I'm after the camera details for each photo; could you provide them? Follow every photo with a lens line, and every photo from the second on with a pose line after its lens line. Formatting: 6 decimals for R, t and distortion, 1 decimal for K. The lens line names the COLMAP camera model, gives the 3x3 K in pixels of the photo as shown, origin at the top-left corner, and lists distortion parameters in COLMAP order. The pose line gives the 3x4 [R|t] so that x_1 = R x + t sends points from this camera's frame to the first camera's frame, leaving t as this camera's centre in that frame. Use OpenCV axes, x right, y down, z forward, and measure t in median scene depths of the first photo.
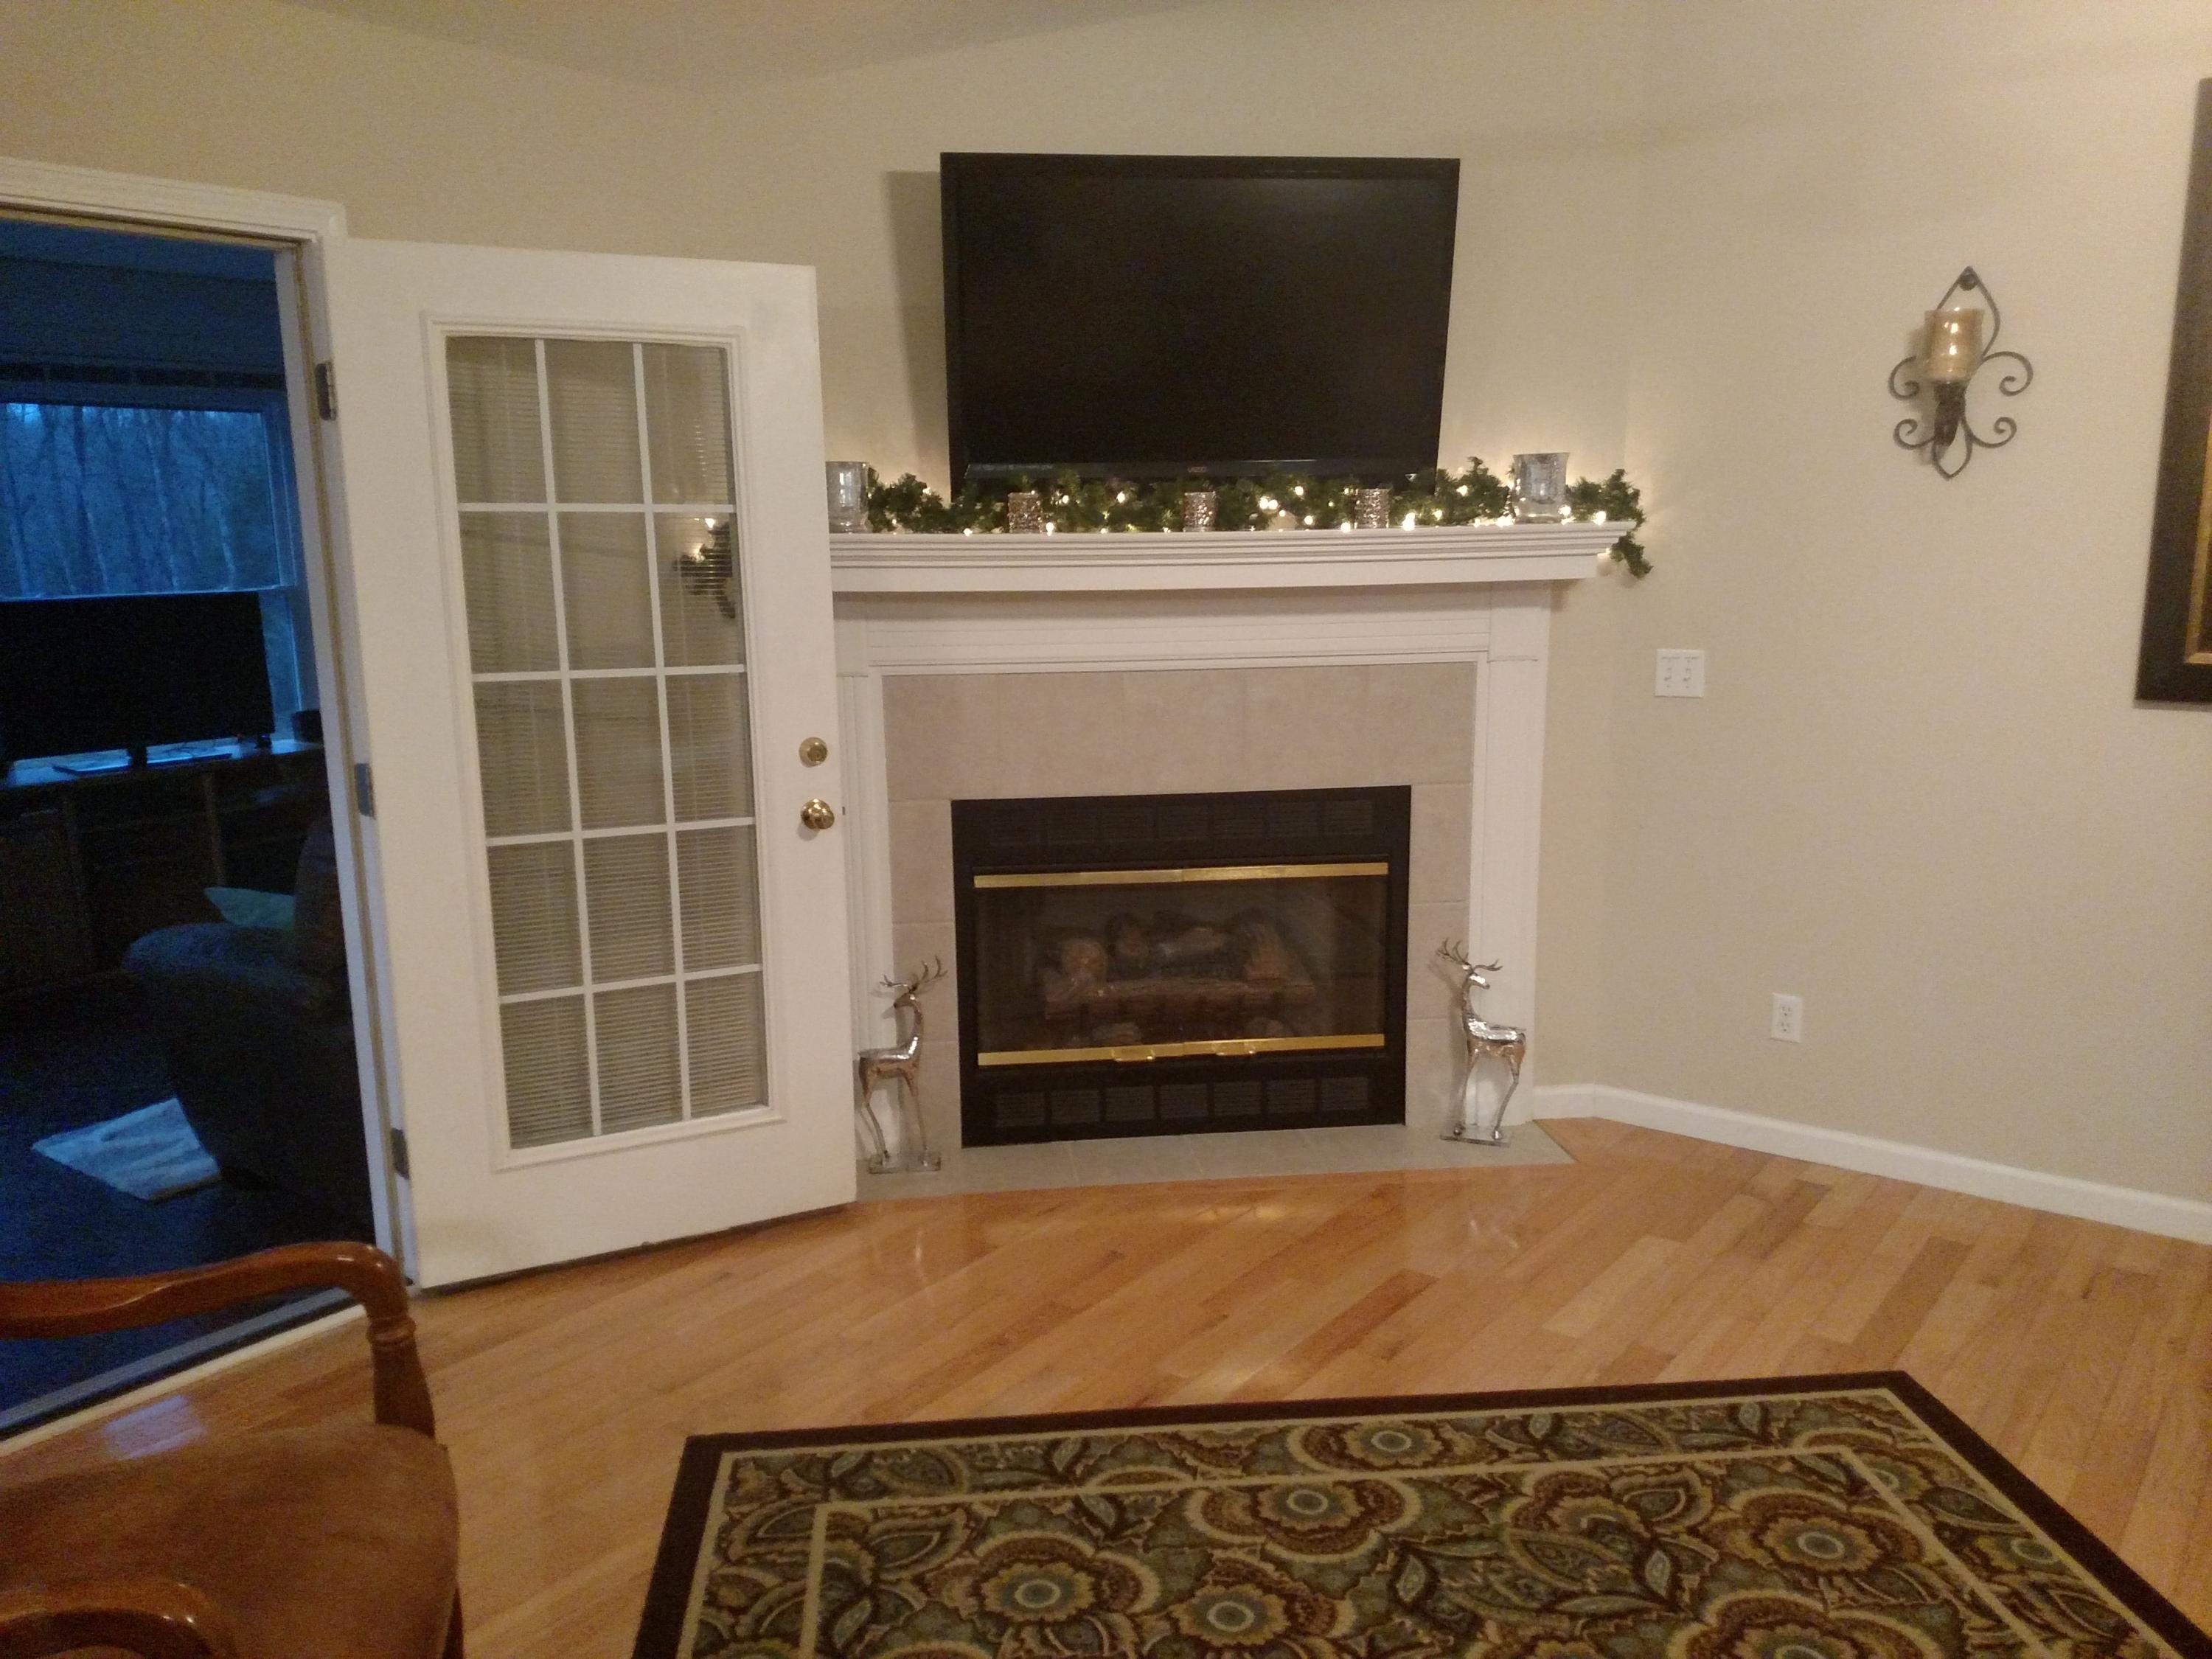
lens RADIAL K [[1702.3, 0, 1104.1], [0, 1702.3, 852.9], [0, 0, 1]] dist [0.136649, -0.211130]
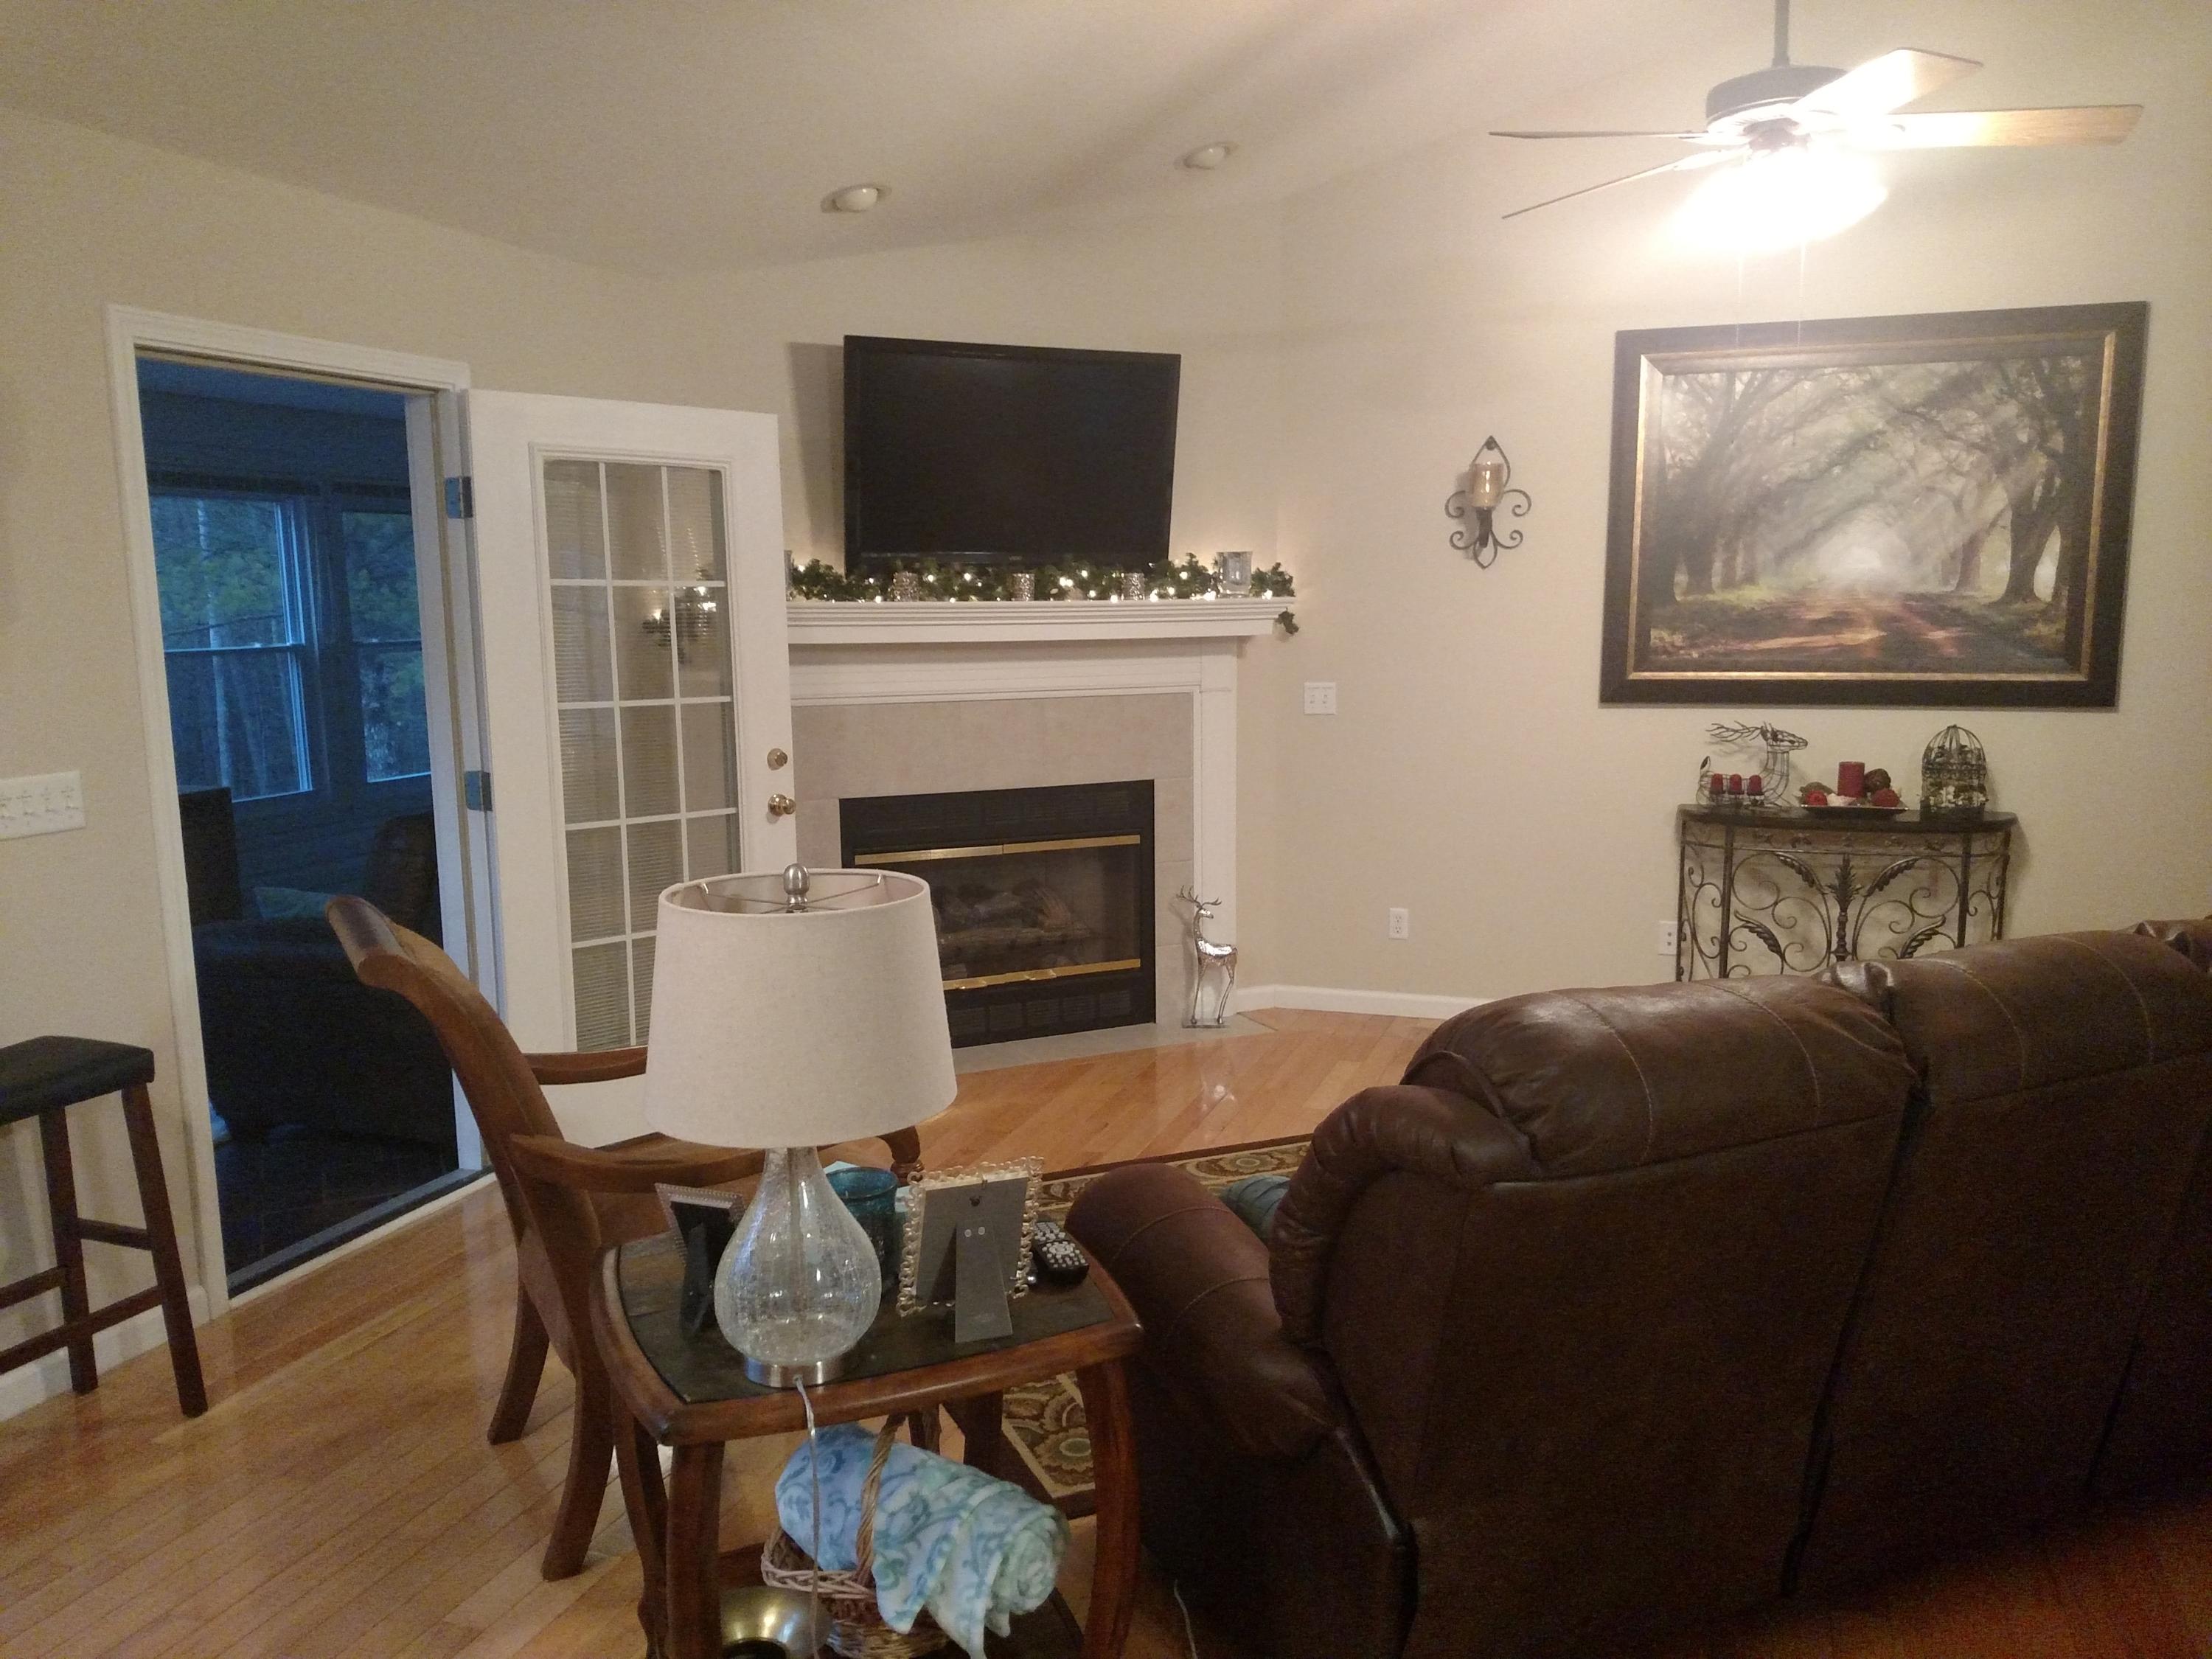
lens RADIAL K [[1710.6, 0, 1103.5], [0, 1710.6, 856.2], [0, 0, 1]] dist [0.236296, -0.546915]
pose [[0.951835, -0.045507, 0.303214, -0.323659], [0.057806, 0.997824, -0.031706, 0.073346], [-0.301111, 0.047706, 0.952395, -0.374112]]
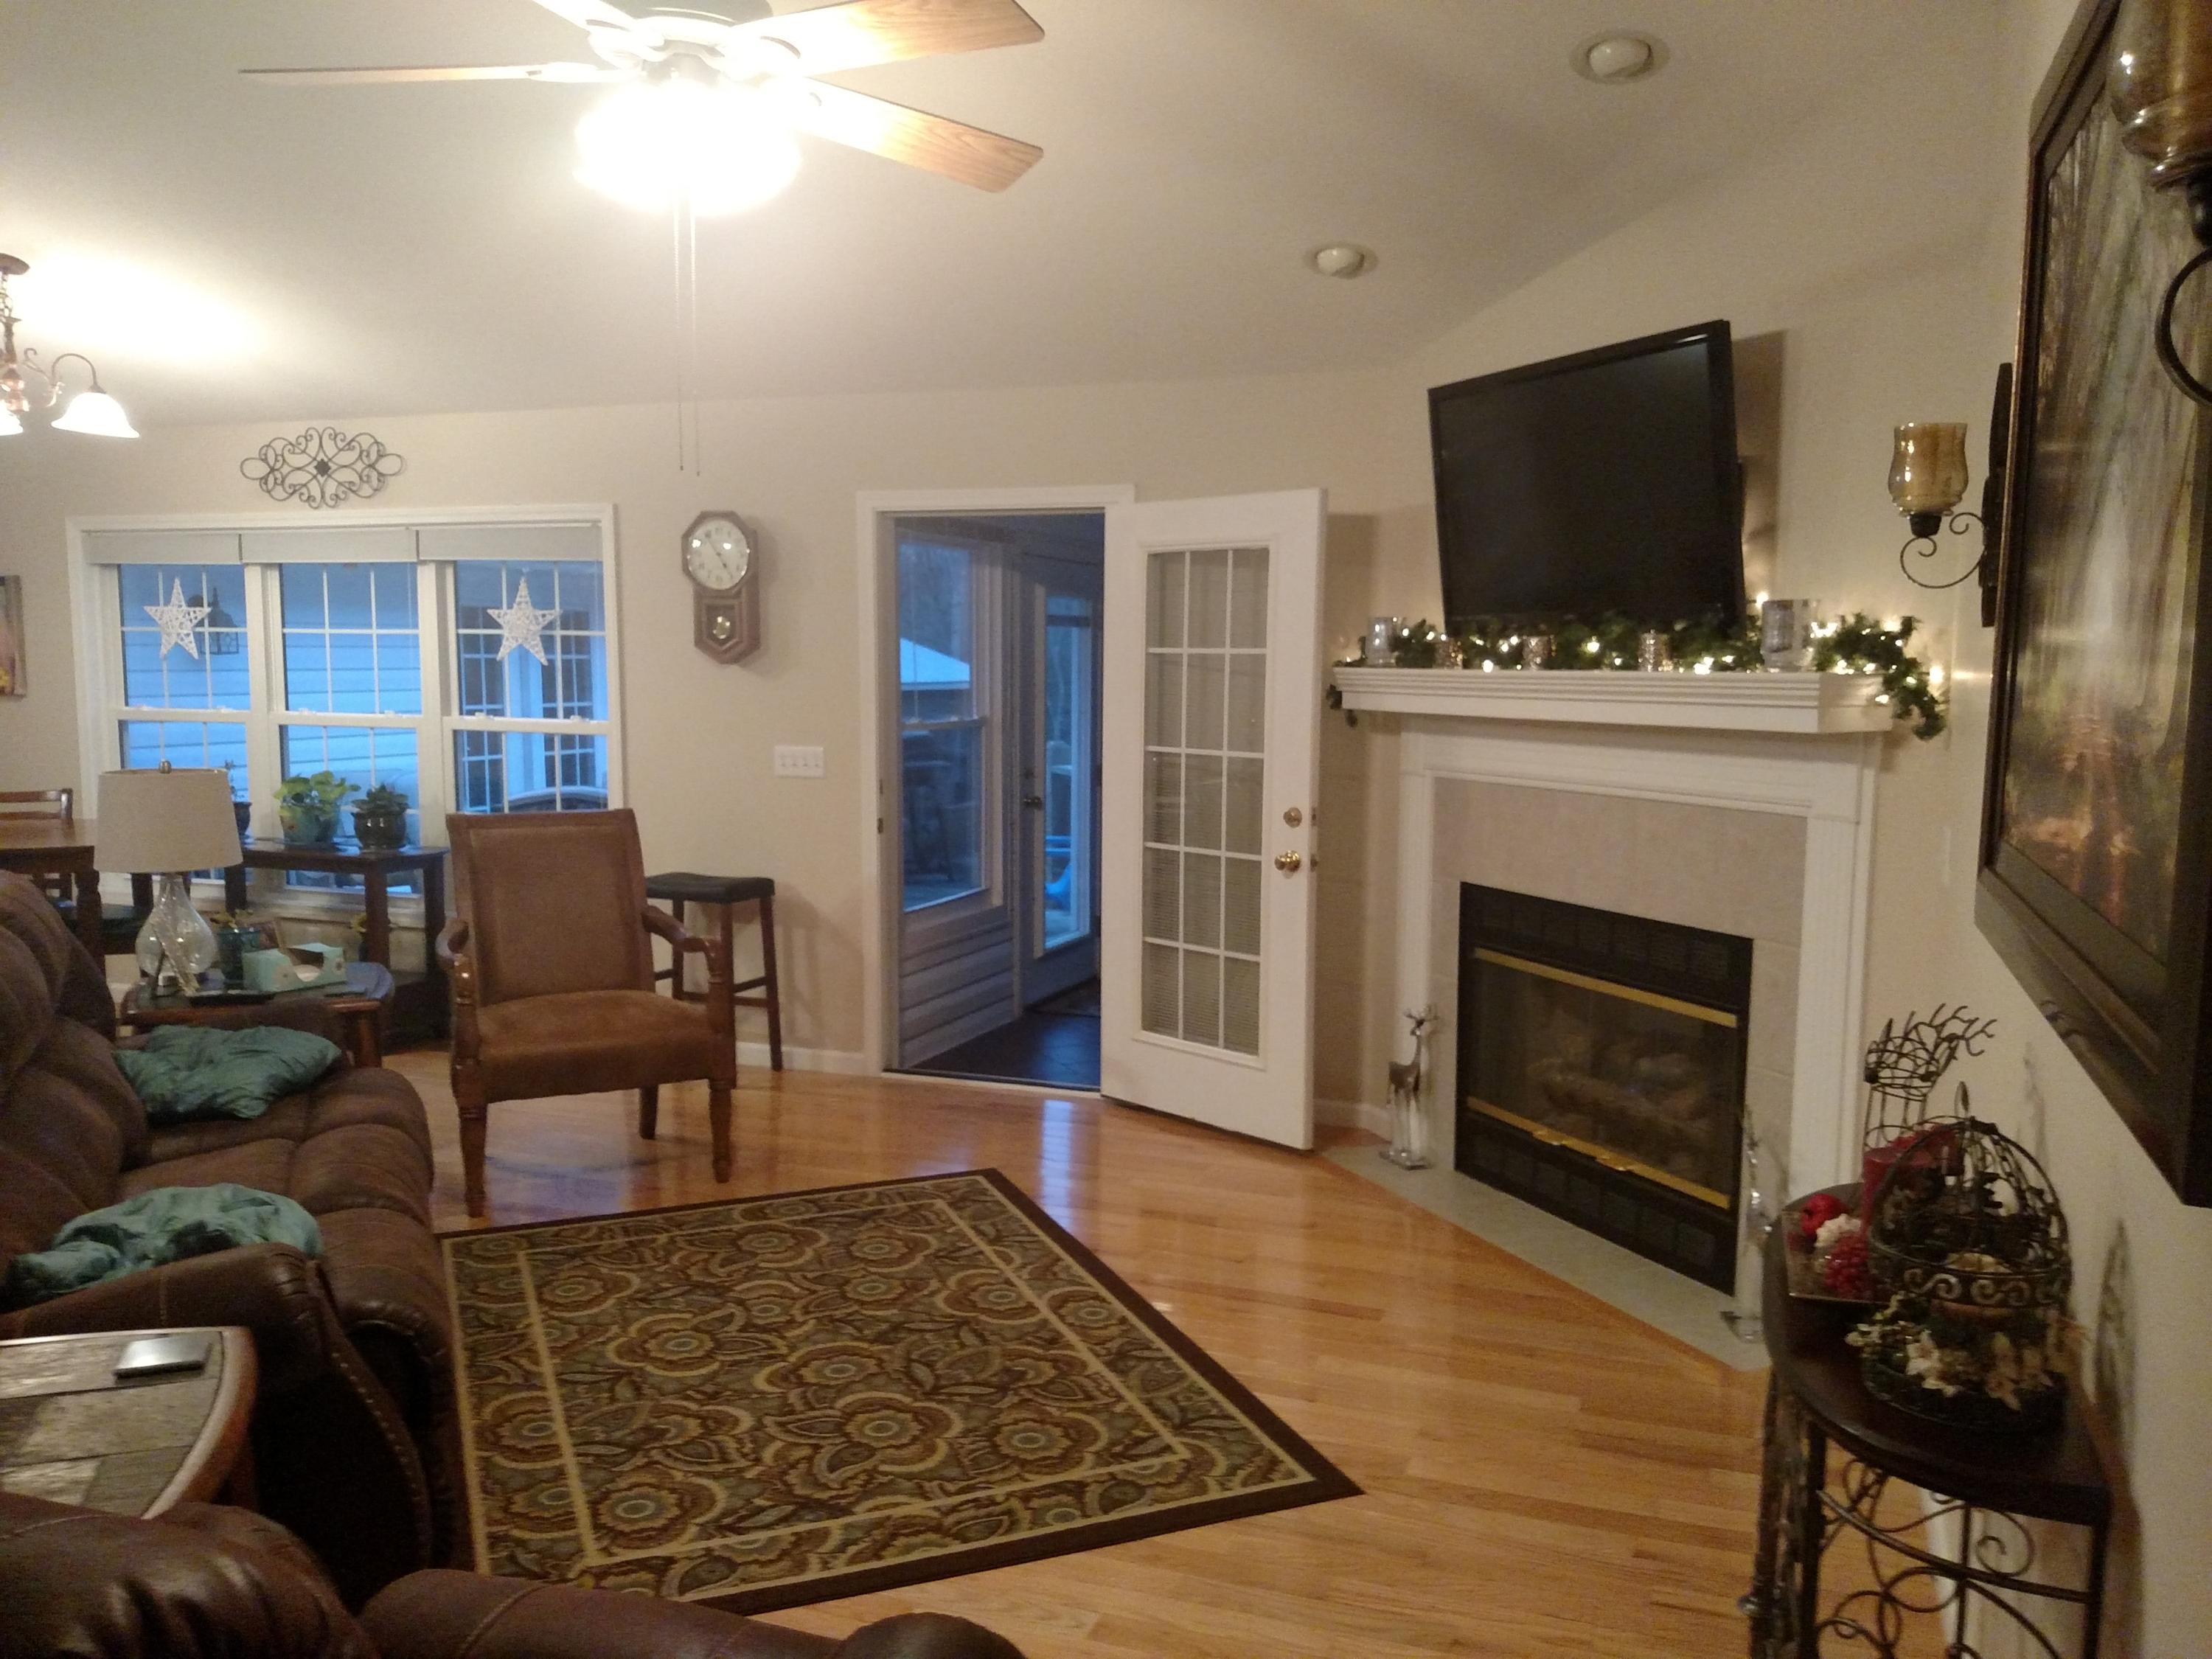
lens RADIAL K [[1737.5, 0, 1111.4], [0, 1737.5, 861.6], [0, 0, 1]] dist [0.214377, -0.339479]
pose [[0.290313, 0.124268, -0.948829, 1.107037], [-0.192731, 0.978807, 0.069225, -0.088940], [0.937322, 0.162772, 0.308110, 0.386874]]
